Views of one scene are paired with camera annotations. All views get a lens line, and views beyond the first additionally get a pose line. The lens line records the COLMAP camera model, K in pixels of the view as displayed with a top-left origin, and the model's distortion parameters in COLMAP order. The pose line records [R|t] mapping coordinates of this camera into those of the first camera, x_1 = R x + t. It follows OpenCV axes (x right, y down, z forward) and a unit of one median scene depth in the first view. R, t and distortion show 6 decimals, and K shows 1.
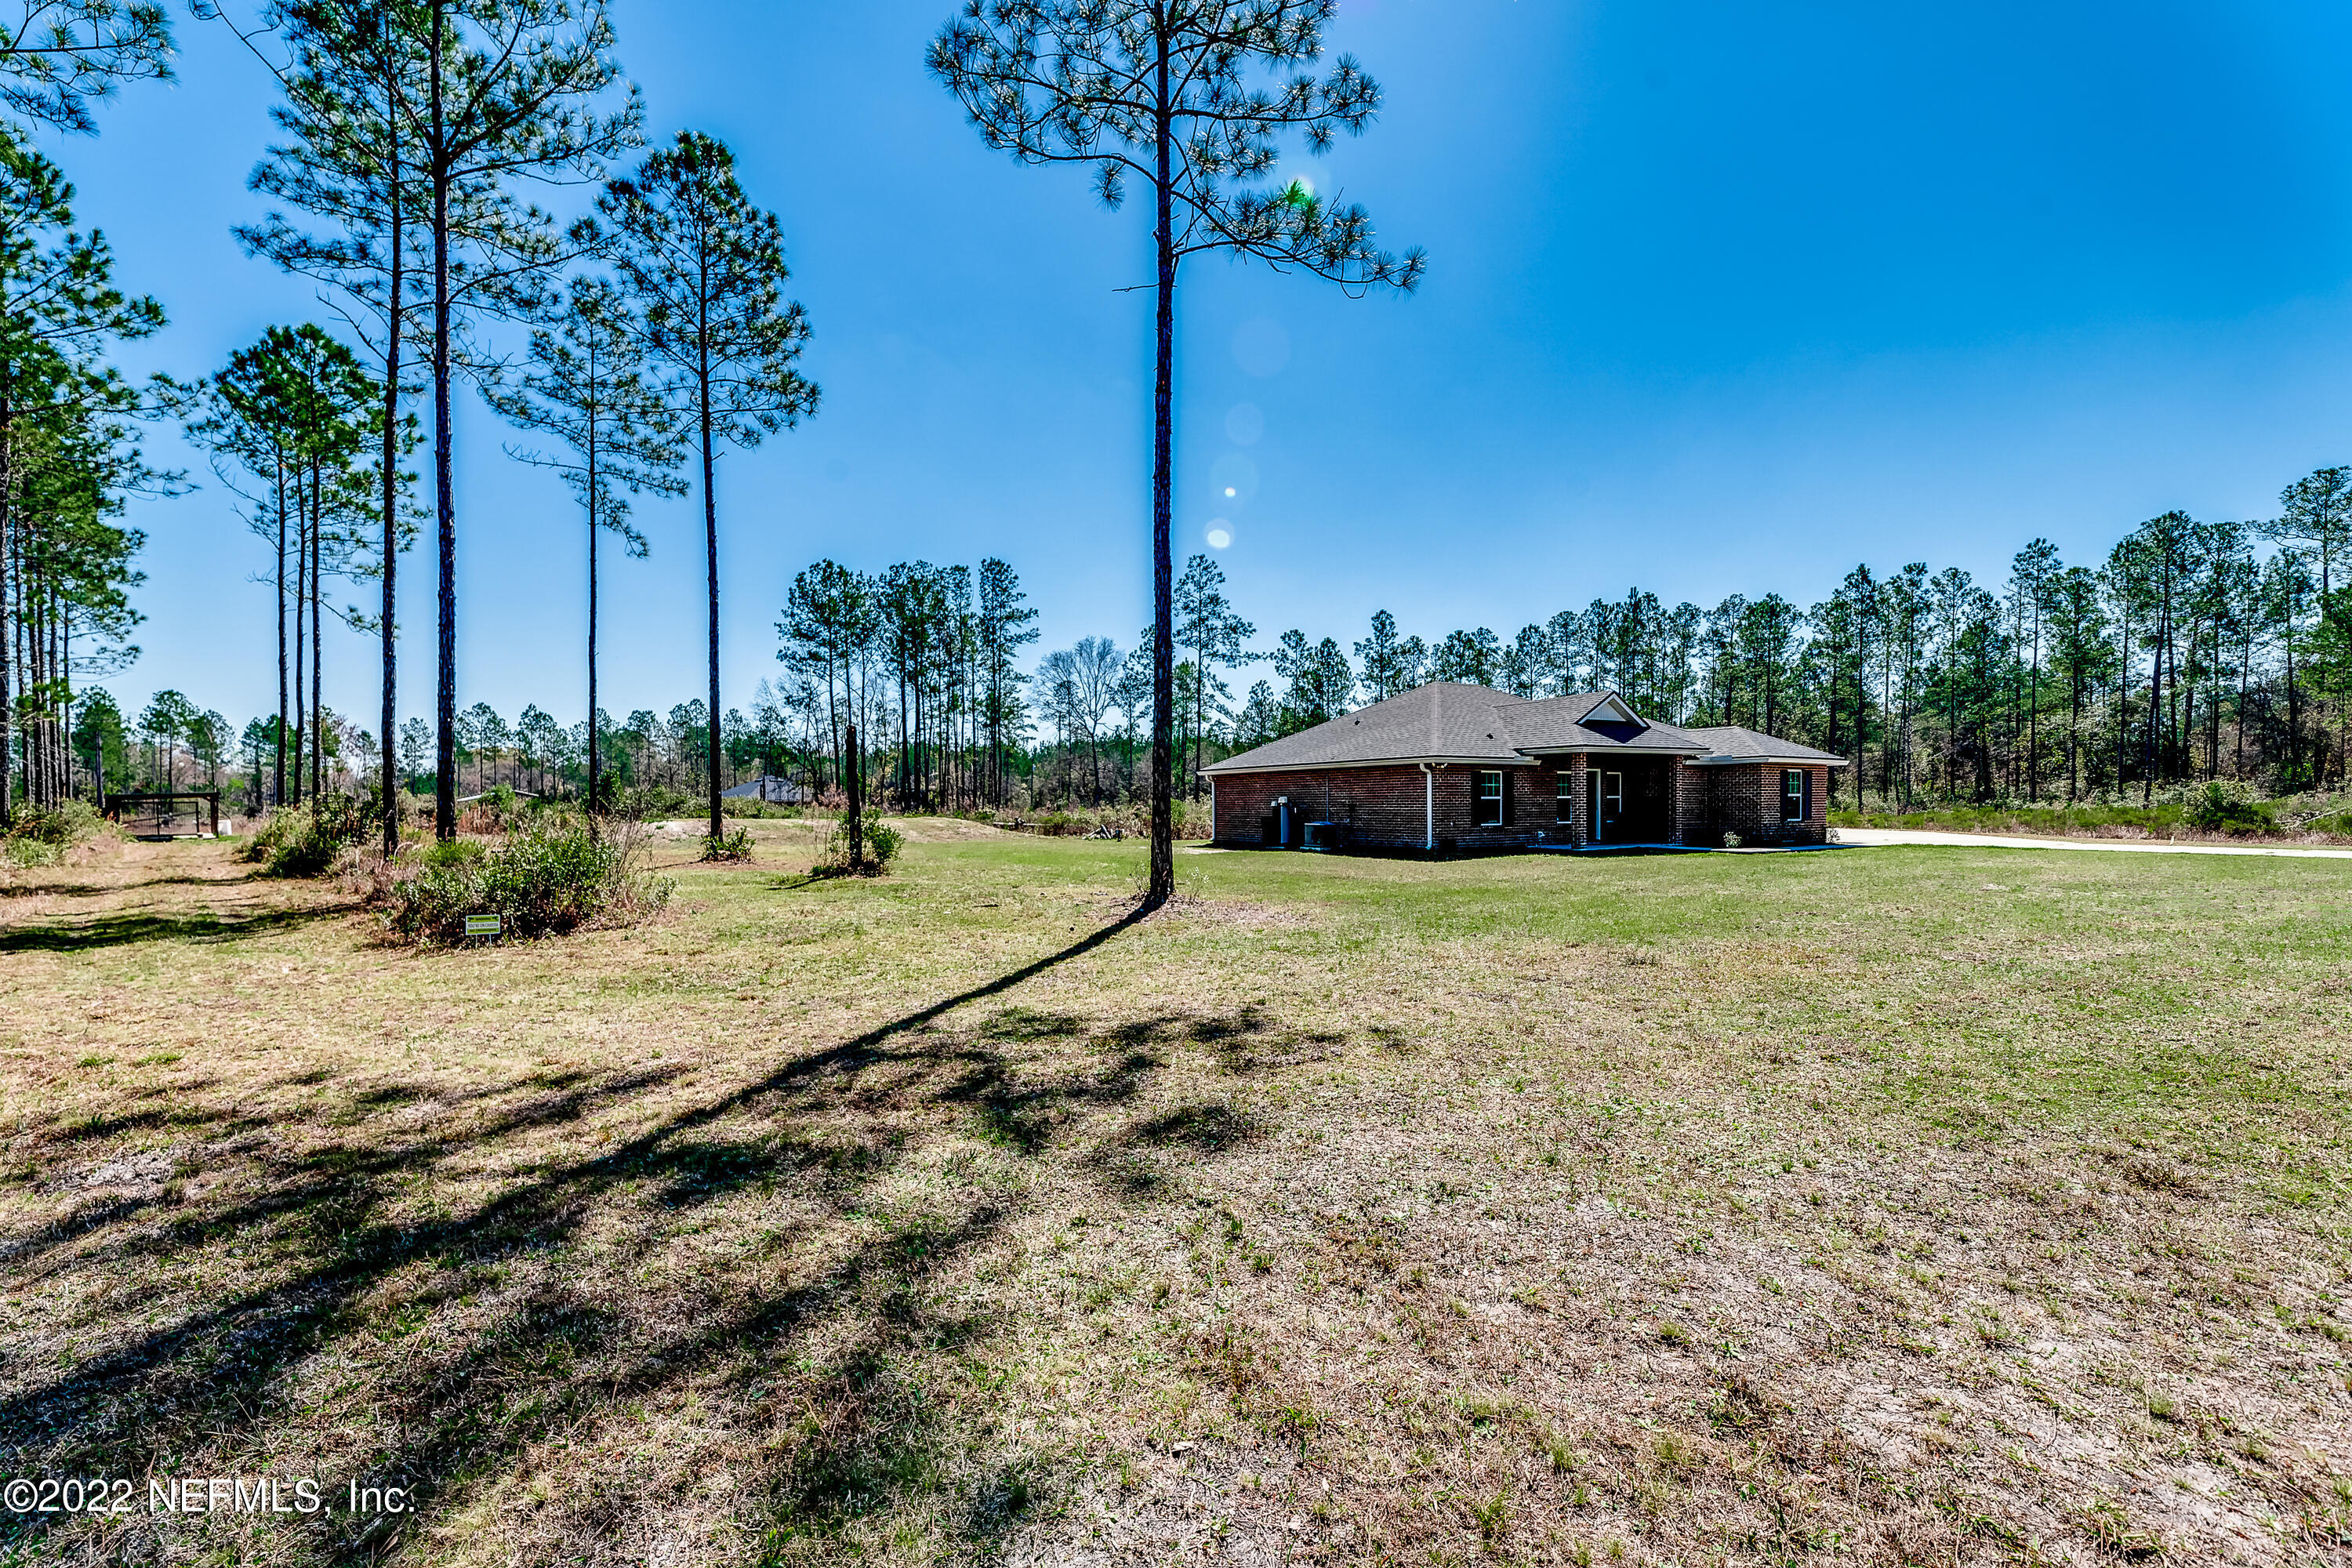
lens RADIAL K [[952.9, 0, 1163.3], [0, 952.9, 784.5], [0, 0, 1]] dist [0.000504, -0.000050]
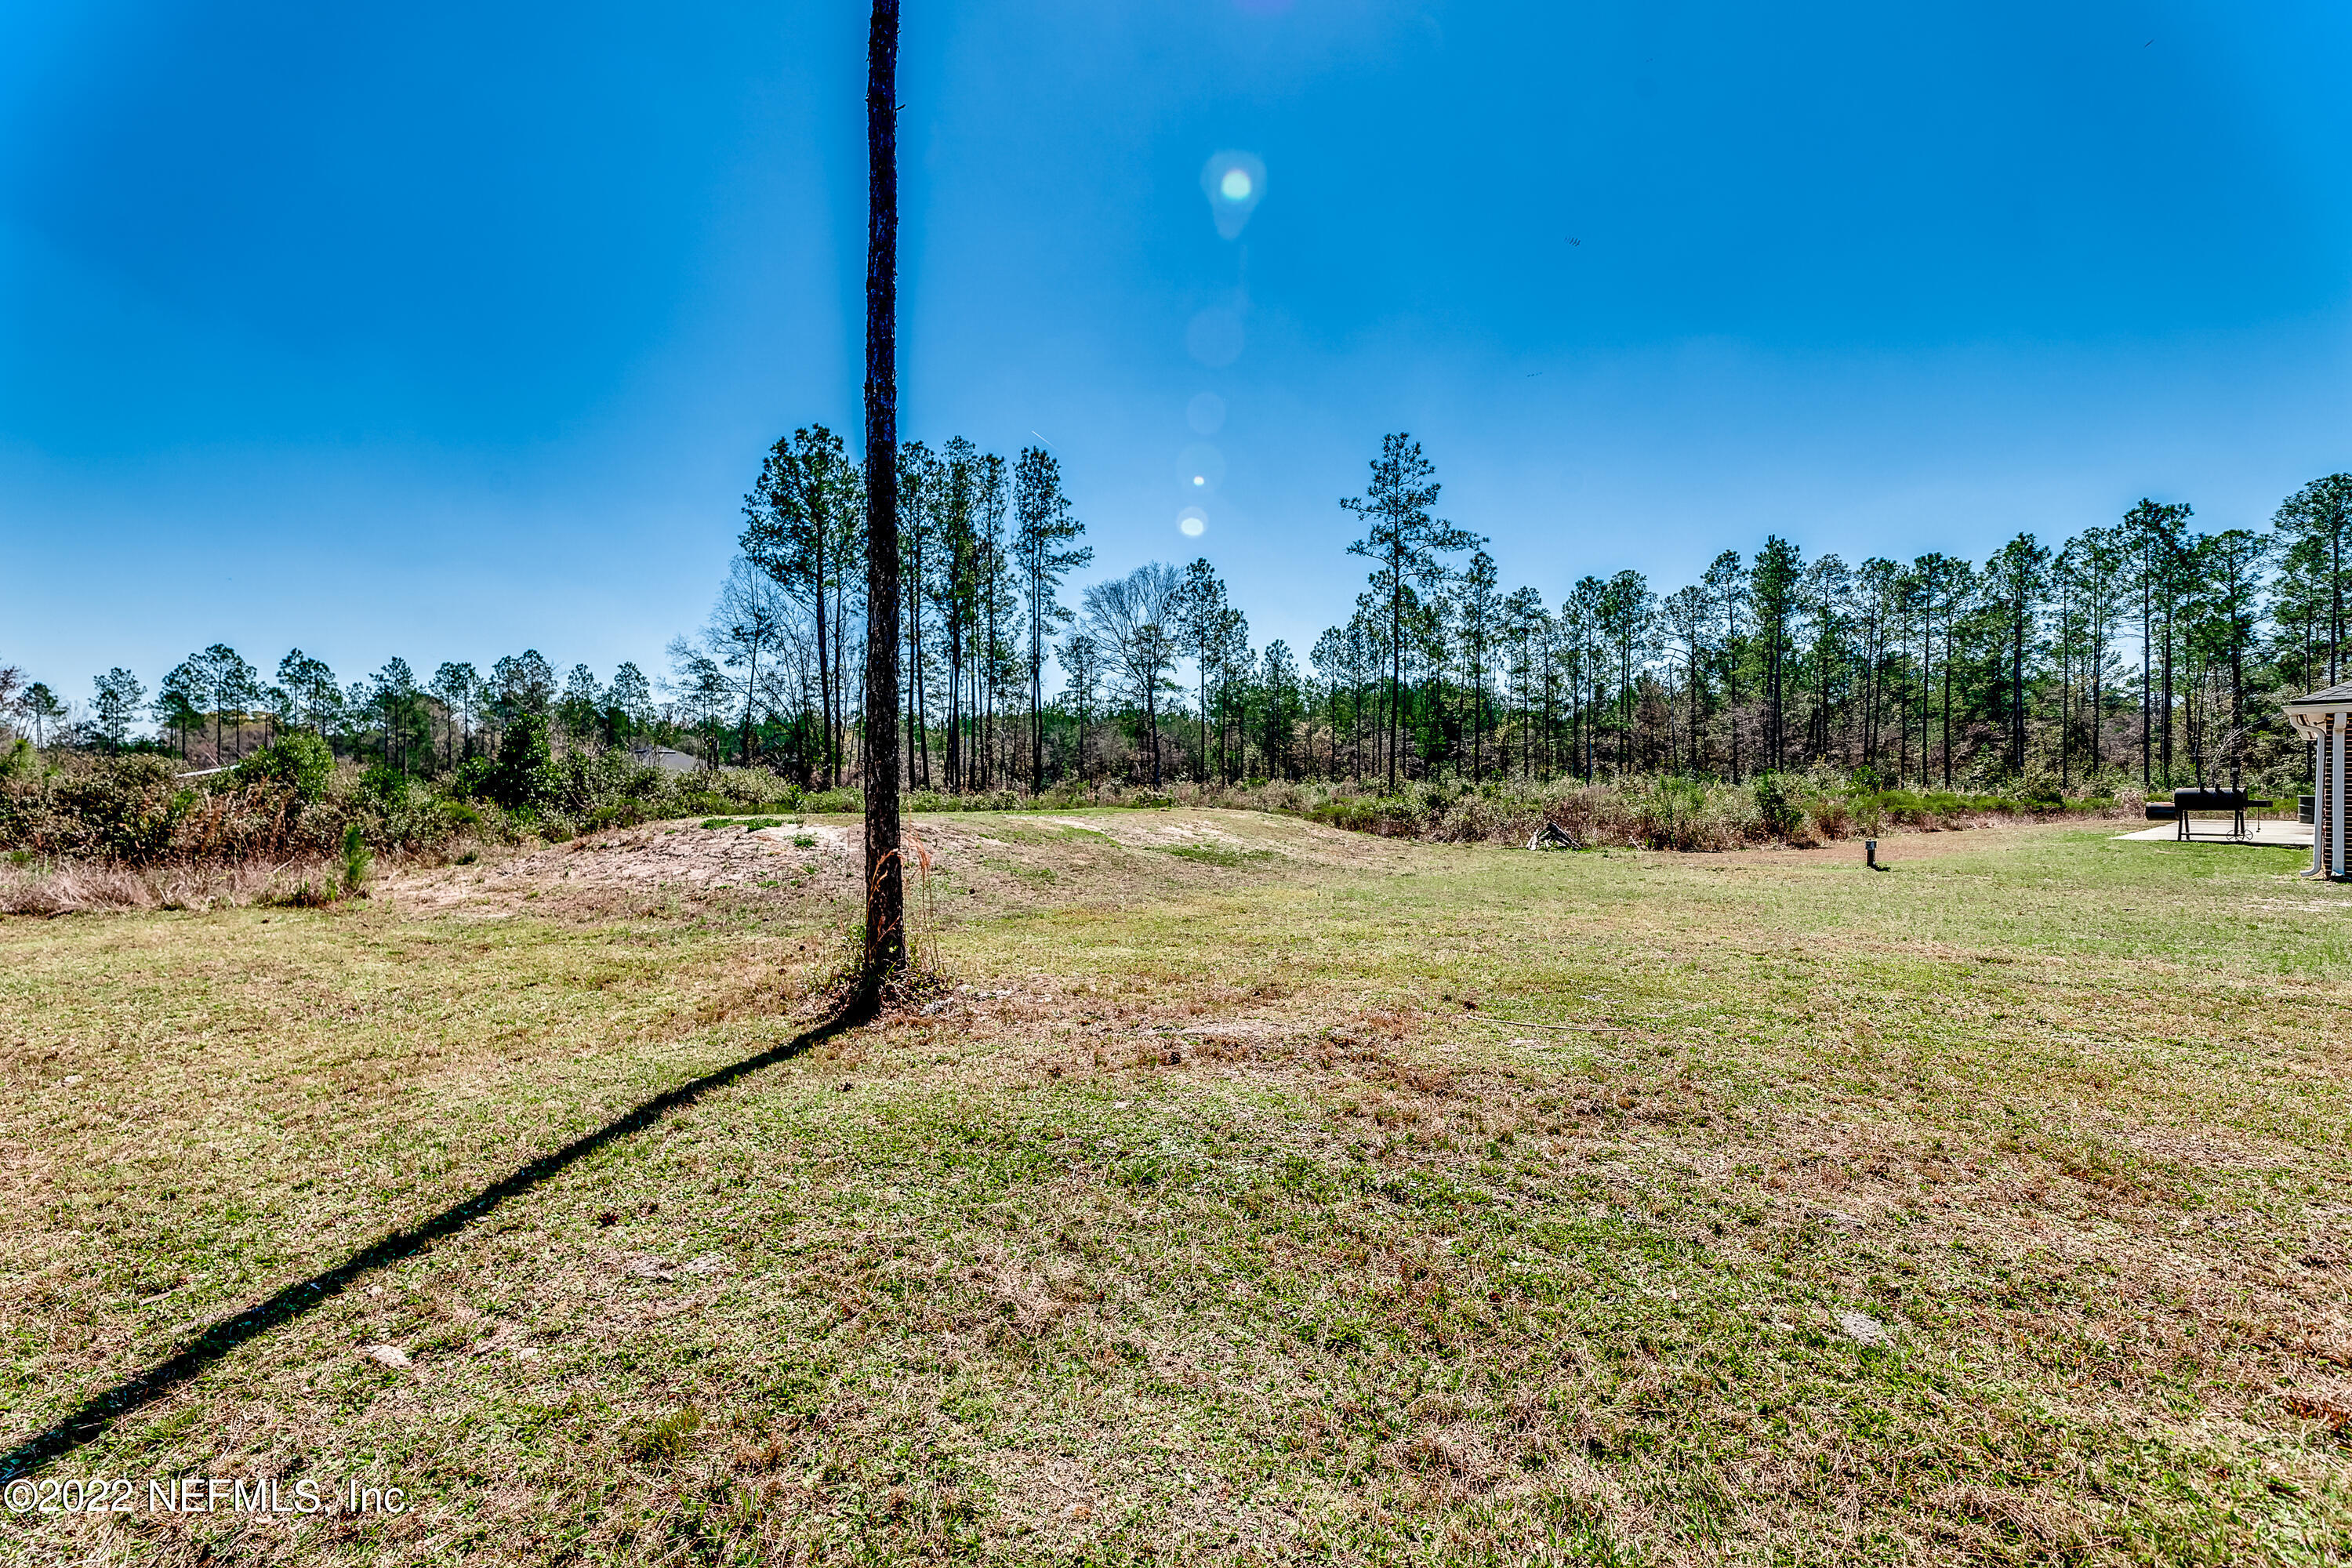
lens RADIAL K [[943.7, 0, 1191.4], [0, 943.7, 775.9], [0, 0, 1]] dist [-0.000245, -0.000069]
pose [[0.983776, 0.005472, 0.179319, -0.181205], [-0.007661, 0.999904, 0.011517, 0.006124], [-0.179239, -0.012704, 0.983723, 0.249210]]
